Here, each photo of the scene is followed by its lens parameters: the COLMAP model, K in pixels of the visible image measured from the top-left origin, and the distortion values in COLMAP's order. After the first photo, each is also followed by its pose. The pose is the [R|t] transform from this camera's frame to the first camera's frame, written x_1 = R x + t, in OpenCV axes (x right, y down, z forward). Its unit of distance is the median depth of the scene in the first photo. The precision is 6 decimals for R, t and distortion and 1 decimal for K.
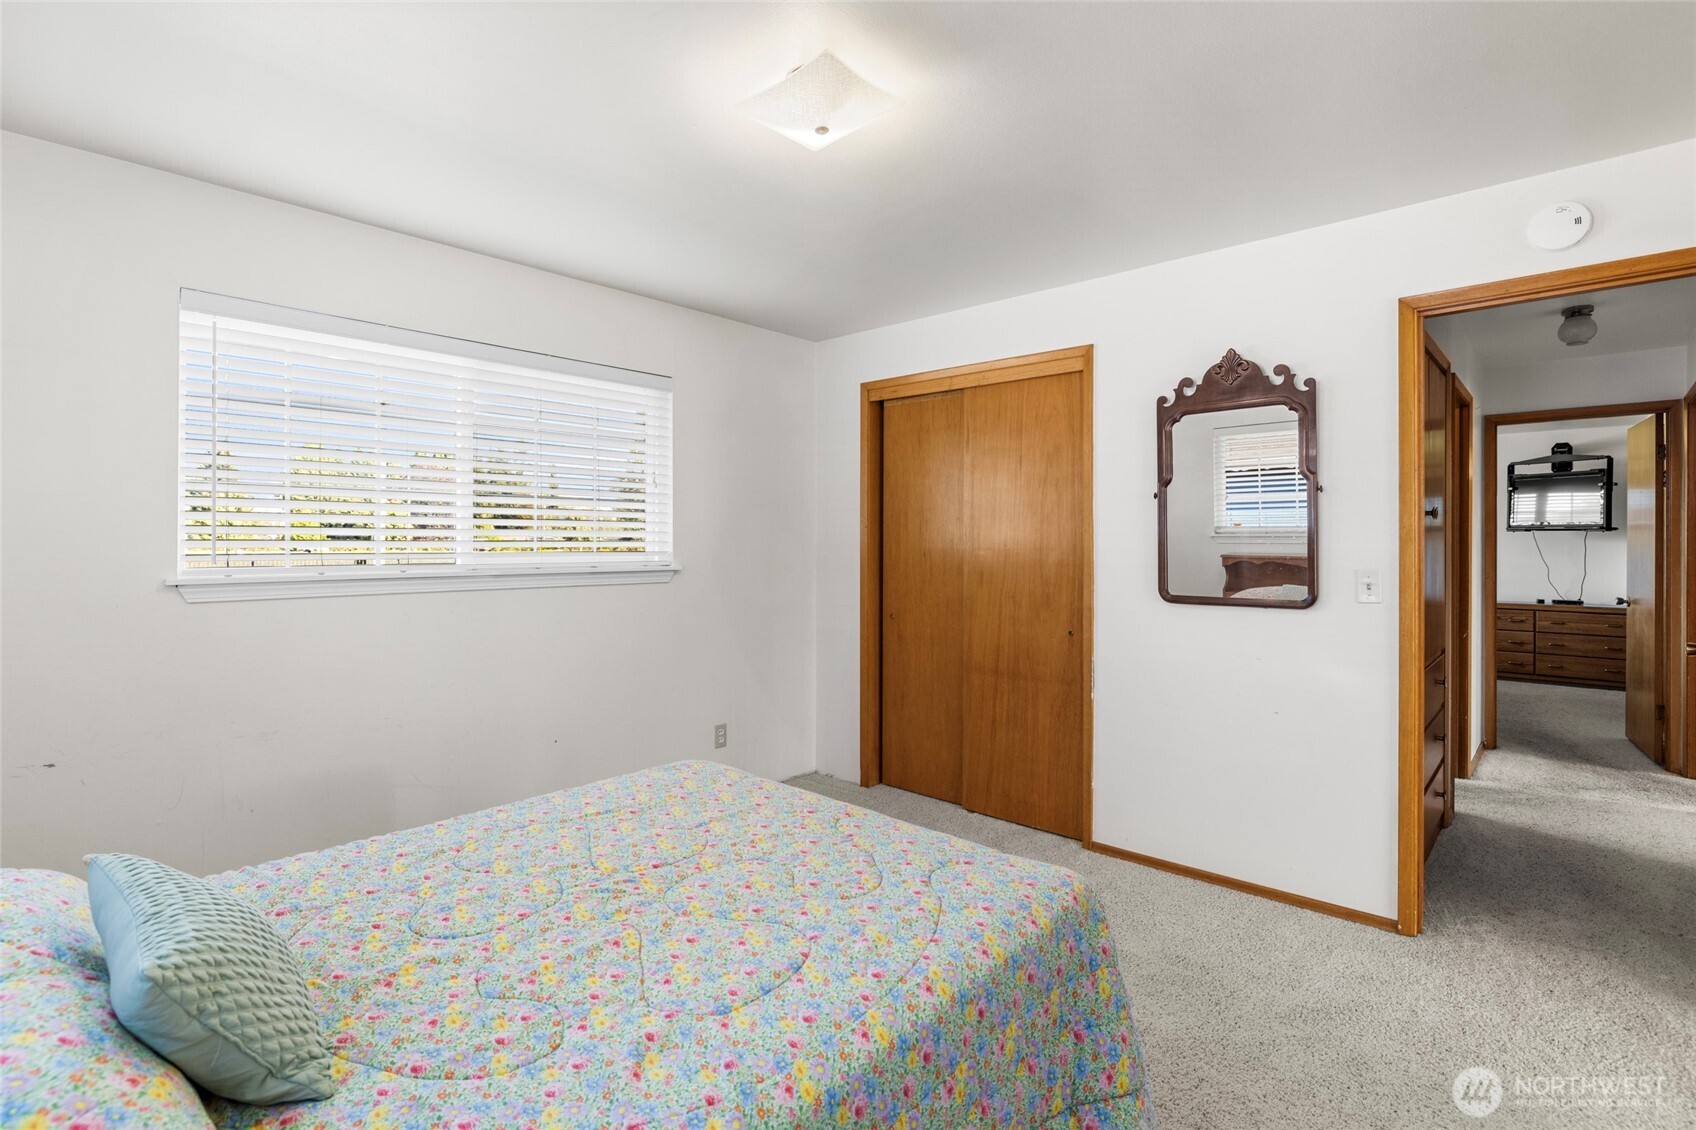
lens RADIAL K [[824.7, 0, 848.0], [0, 824.7, 565.0], [0, 0, 1]] dist [-0.017820, 0.017257]
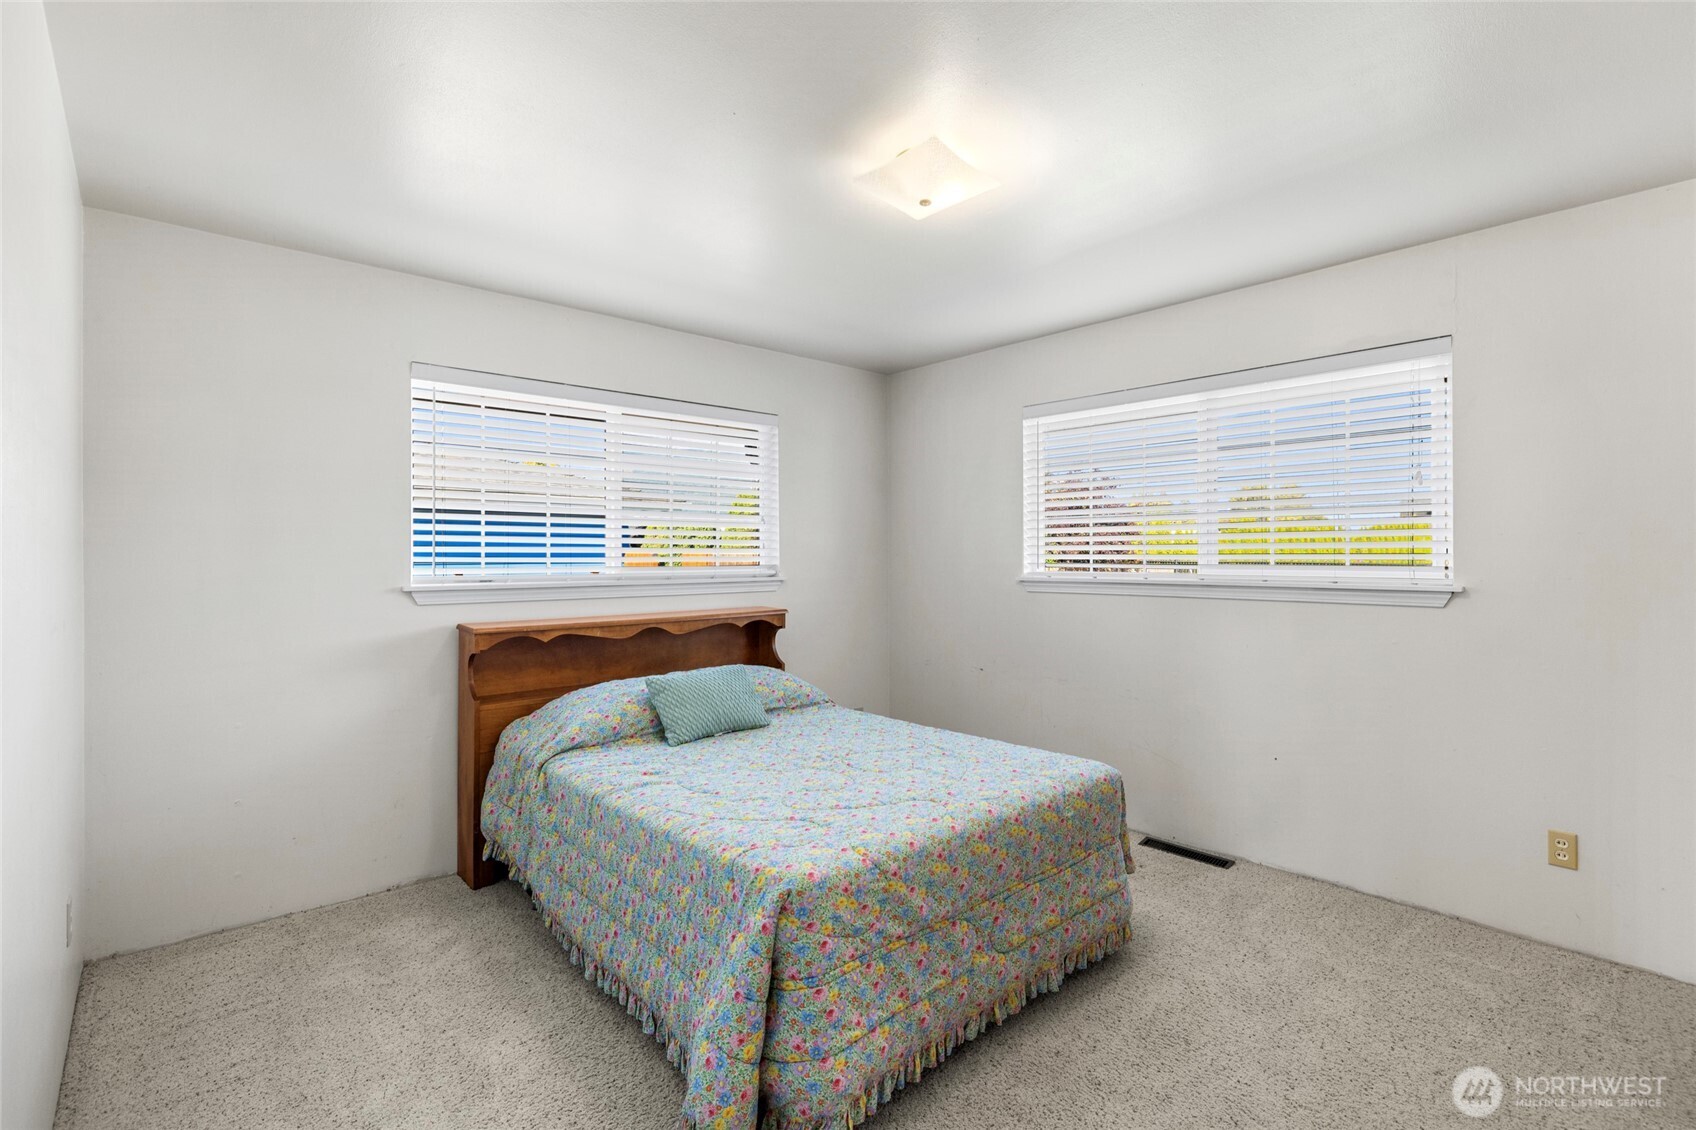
lens RADIAL K [[824.7, 0, 848.0], [0, 824.7, 565.0], [0, 0, 1]] dist [-0.017820, 0.017257]
pose [[-0.133191, 0.004953, -0.991078, 2.203006], [-0.029065, 0.999538, 0.008901, -0.029858], [0.990664, 0.029991, -0.132985, 2.050076]]
